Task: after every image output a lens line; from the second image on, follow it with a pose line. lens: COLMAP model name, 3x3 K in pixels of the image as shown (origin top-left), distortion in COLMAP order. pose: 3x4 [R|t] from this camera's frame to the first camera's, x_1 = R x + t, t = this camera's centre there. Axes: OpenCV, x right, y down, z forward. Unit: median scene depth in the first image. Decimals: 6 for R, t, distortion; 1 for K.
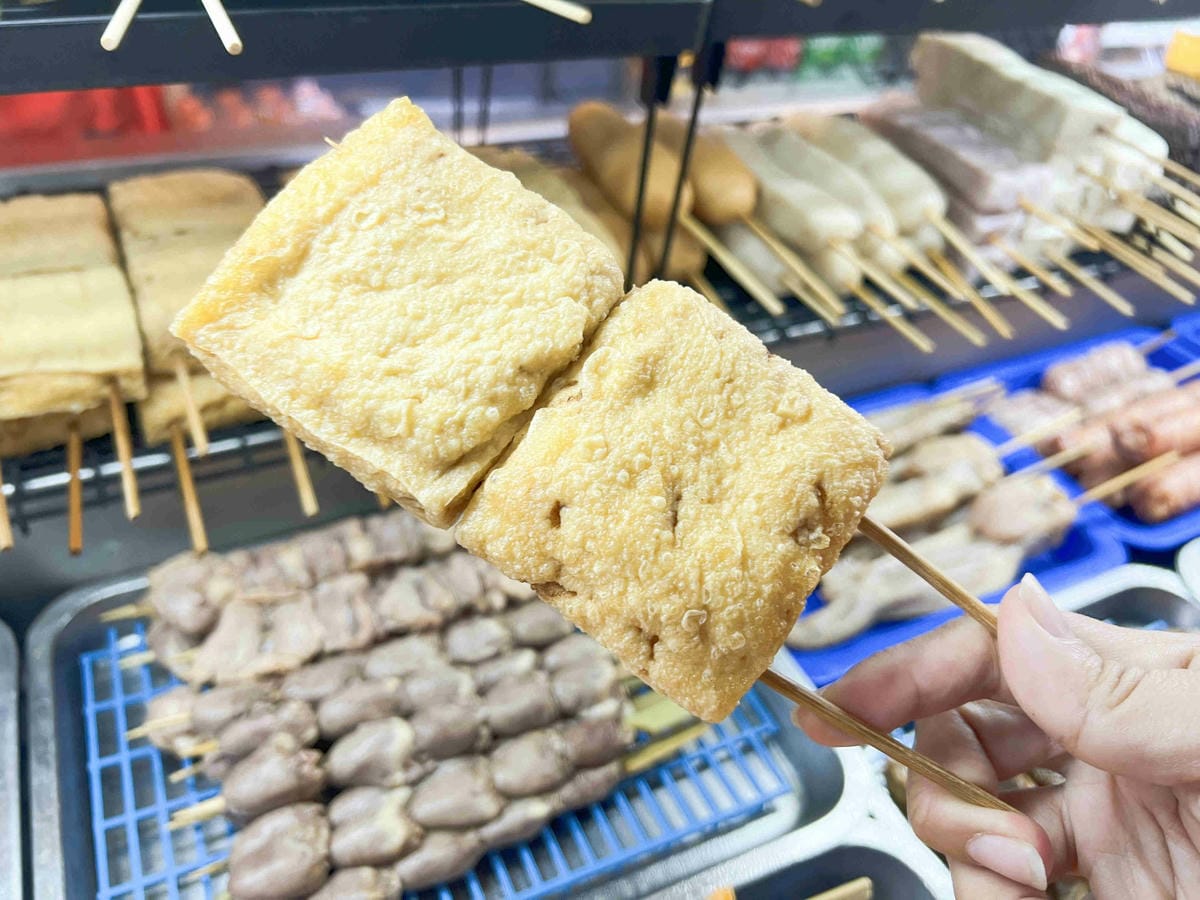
lens RADIAL K [[936.2, 0, 600.0], [0, 936.2, 450.0], [0, 0, 1]] dist [-0.033435, -0.002800]
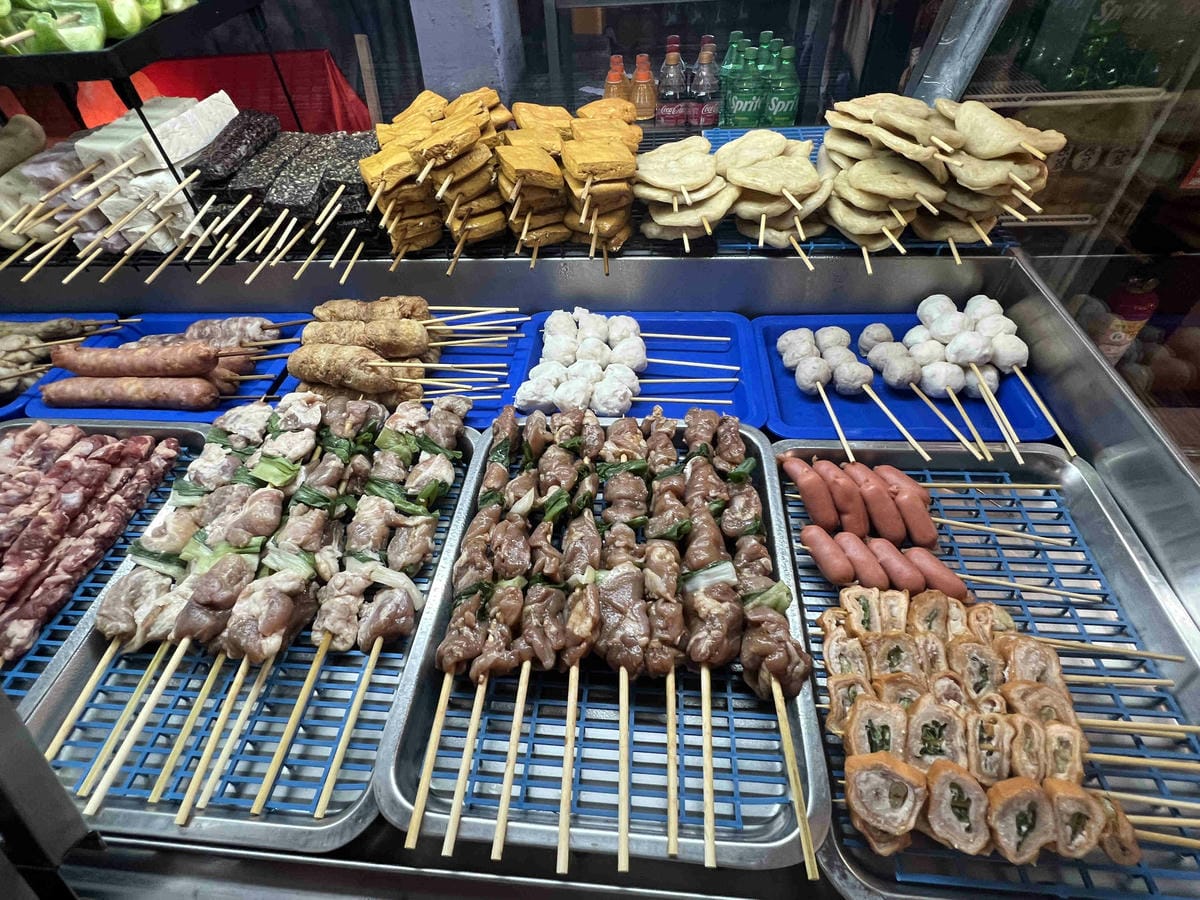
lens RADIAL K [[567.4, 0, 602.8], [0, 567.4, 448.3], [0, 0, 1]] dist [-0.000462, 0.000407]
pose [[0.851883, 0.280167, -0.442495, 2.464322], [-0.219728, 0.958124, 0.183623, -0.329348], [0.475411, -0.059197, 0.877770, 0.716248]]
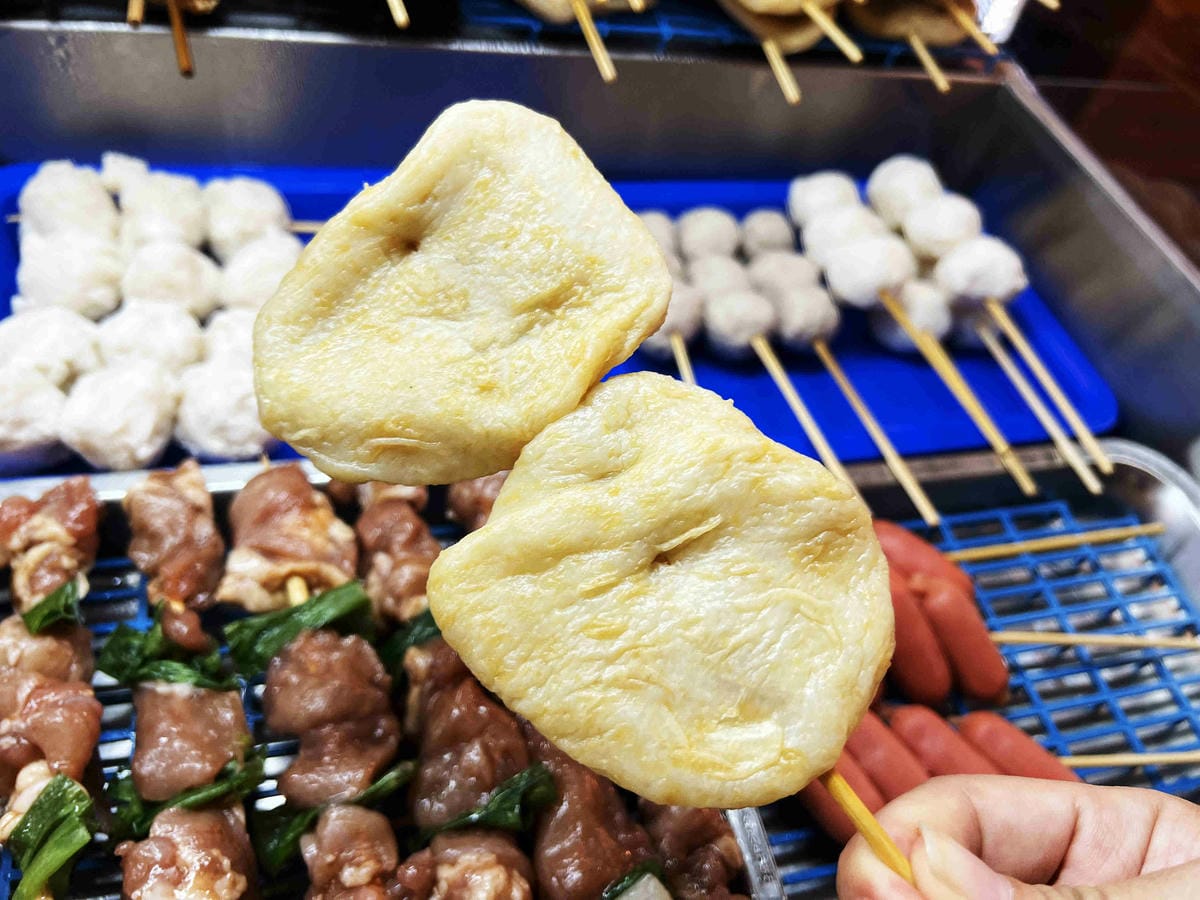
lens RADIAL K [[913.1, 0, 599.1], [0, 913.1, 429.1], [0, 0, 1]] dist [0.032767, -0.069029]
pose [[0.974430, 0.216921, -0.058572, 2.244206], [-0.204943, 0.964924, 0.164071, -0.379763], [0.092108, -0.147872, 0.984708, 1.096647]]
